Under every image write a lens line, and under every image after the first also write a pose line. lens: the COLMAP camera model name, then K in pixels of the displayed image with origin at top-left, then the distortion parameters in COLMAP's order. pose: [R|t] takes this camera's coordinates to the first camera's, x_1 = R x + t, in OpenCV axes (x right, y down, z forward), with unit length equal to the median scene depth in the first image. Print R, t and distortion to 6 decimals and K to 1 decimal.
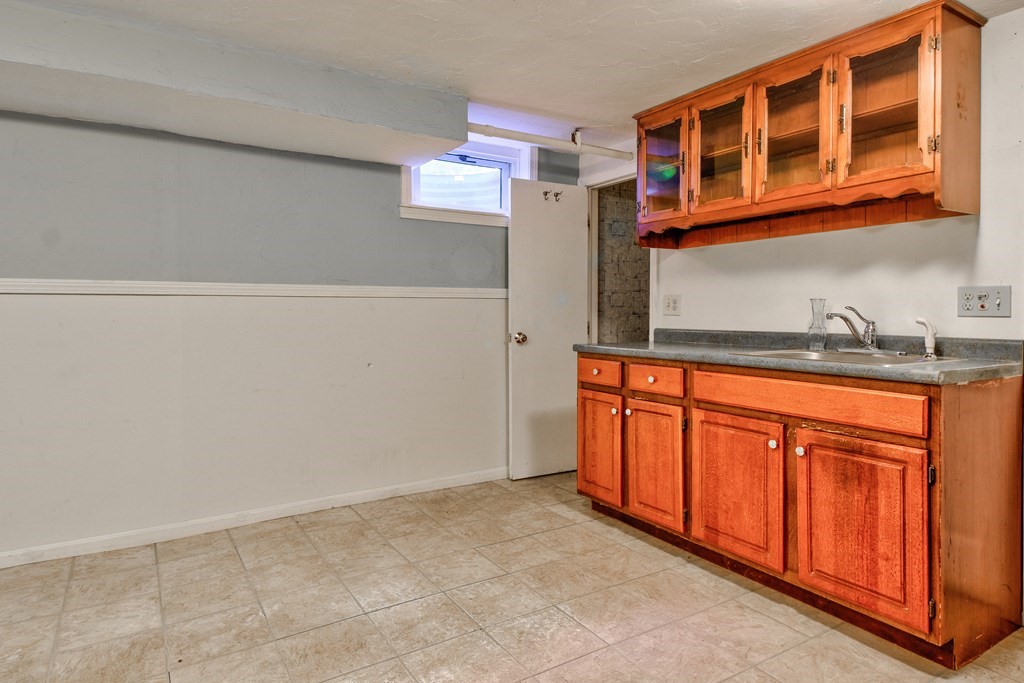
lens RADIAL K [[597.6, 0, 510.0], [0, 597.6, 316.0], [0, 0, 1]] dist [0.061575, -0.000355]
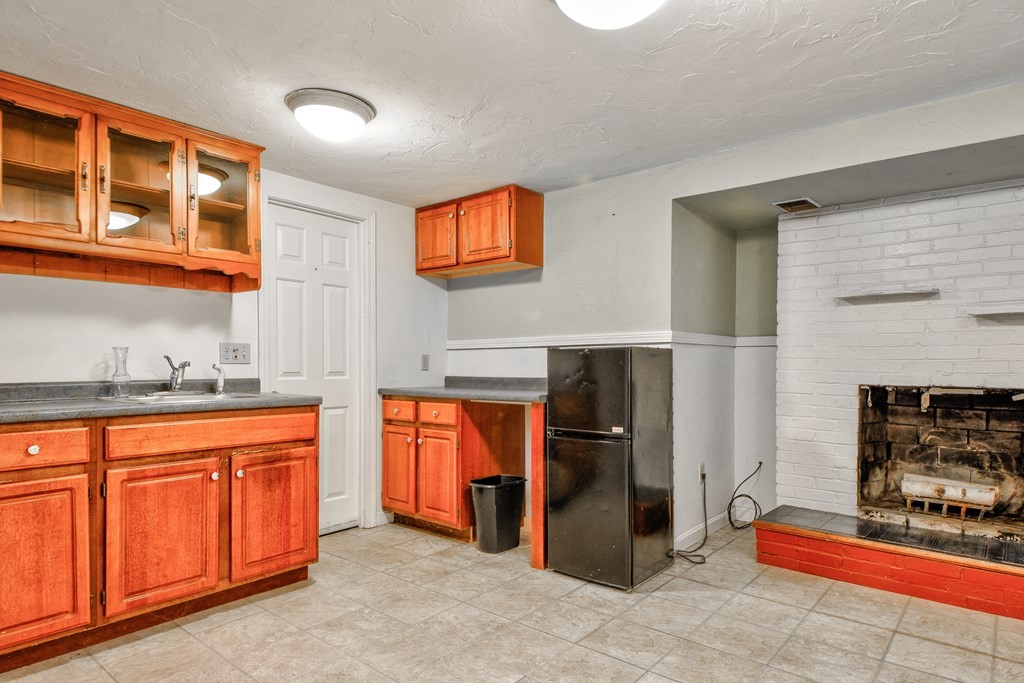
lens RADIAL K [[603.8, 0, 513.2], [0, 603.8, 360.7], [0, 0, 1]] dist [0.018038, -0.001775]
pose [[-0.301479, 0.004504, 0.953462, -0.767697], [0.010428, 0.999945, -0.001426, 0.003044], [-0.953416, 0.009513, -0.301509, 0.761391]]
